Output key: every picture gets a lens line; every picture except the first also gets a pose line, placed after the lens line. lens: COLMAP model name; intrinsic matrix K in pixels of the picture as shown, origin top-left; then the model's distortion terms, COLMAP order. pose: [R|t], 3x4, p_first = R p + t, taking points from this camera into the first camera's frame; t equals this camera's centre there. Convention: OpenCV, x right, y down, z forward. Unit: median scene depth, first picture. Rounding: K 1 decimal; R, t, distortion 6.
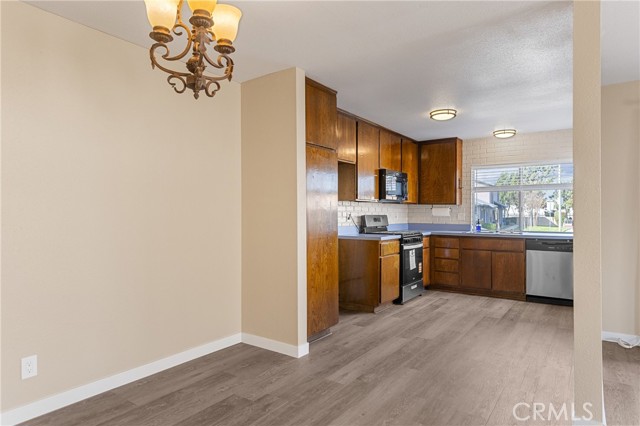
lens RADIAL K [[384.9, 0, 322.6], [0, 384.9, 210.4], [0, 0, 1]] dist [-0.002111, 0.003799]
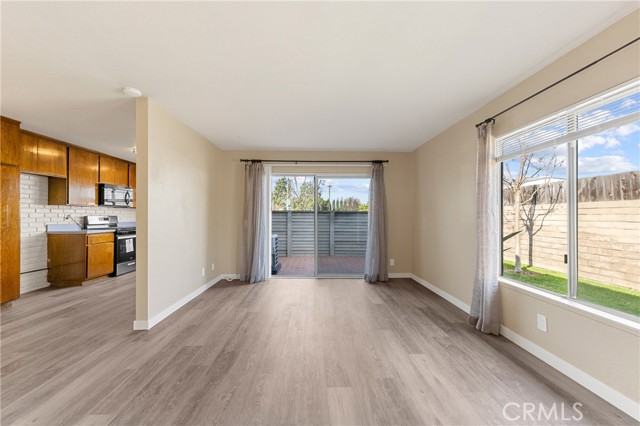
lens RADIAL K [[245.2, 0, 315.1], [0, 245.2, 213.2], [0, 0, 1]] dist [0.005352, -0.000238]
pose [[0.805899, 0.003384, 0.592043, 0.252486], [-0.002883, 0.999994, -0.001792, 0.001860], [-0.592046, -0.000263, 0.805904, -0.198921]]
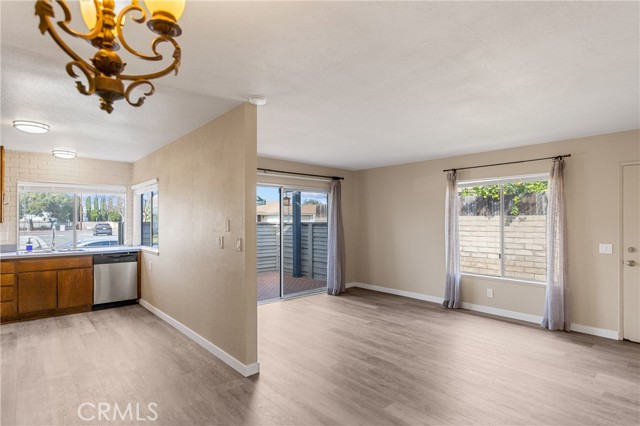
lens RADIAL K [[328.7, 0, 312.8], [0, 328.7, 222.6], [0, 0, 1]] dist [0.002166, 0.001487]
pose [[0.244931, -0.009442, 0.969495, -0.238002], [-0.004723, 0.999929, 0.010932, -0.032491], [-0.969529, -0.007257, 0.244869, 0.152144]]
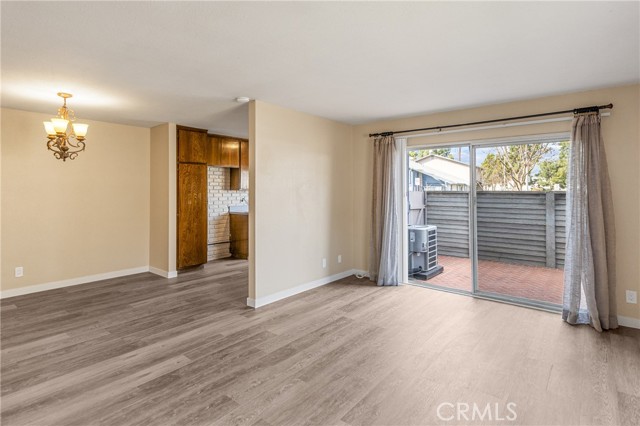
lens RADIAL K [[328.7, 0, 308.2], [0, 328.7, 184.5], [0, 0, 1]] dist [0.002166, 0.001487]
pose [[0.996315, -0.005737, -0.085578, 0.449130], [0.004880, 0.999936, -0.010213, -0.030908], [0.085631, 0.009757, 0.996279, -0.321024]]
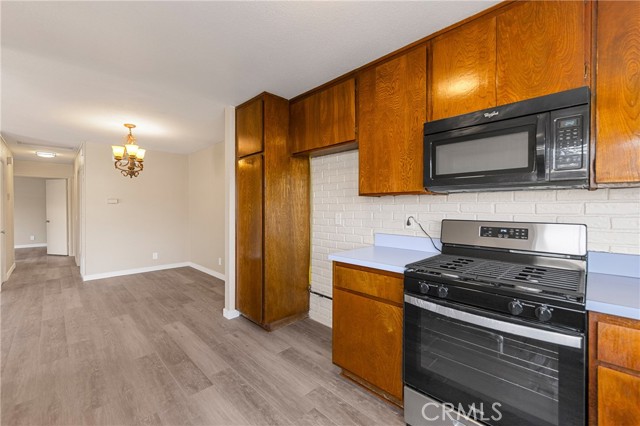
lens RADIAL K [[277.6, 0, 329.3], [0, 277.6, 209.2], [0, 0, 1]] dist [0.002459, 0.000732]
pose [[-0.183066, 0.010174, -0.983048, 0.512069], [0.011362, 0.999902, 0.008232, -0.007485], [0.983035, -0.009663, -0.183164, 0.931873]]
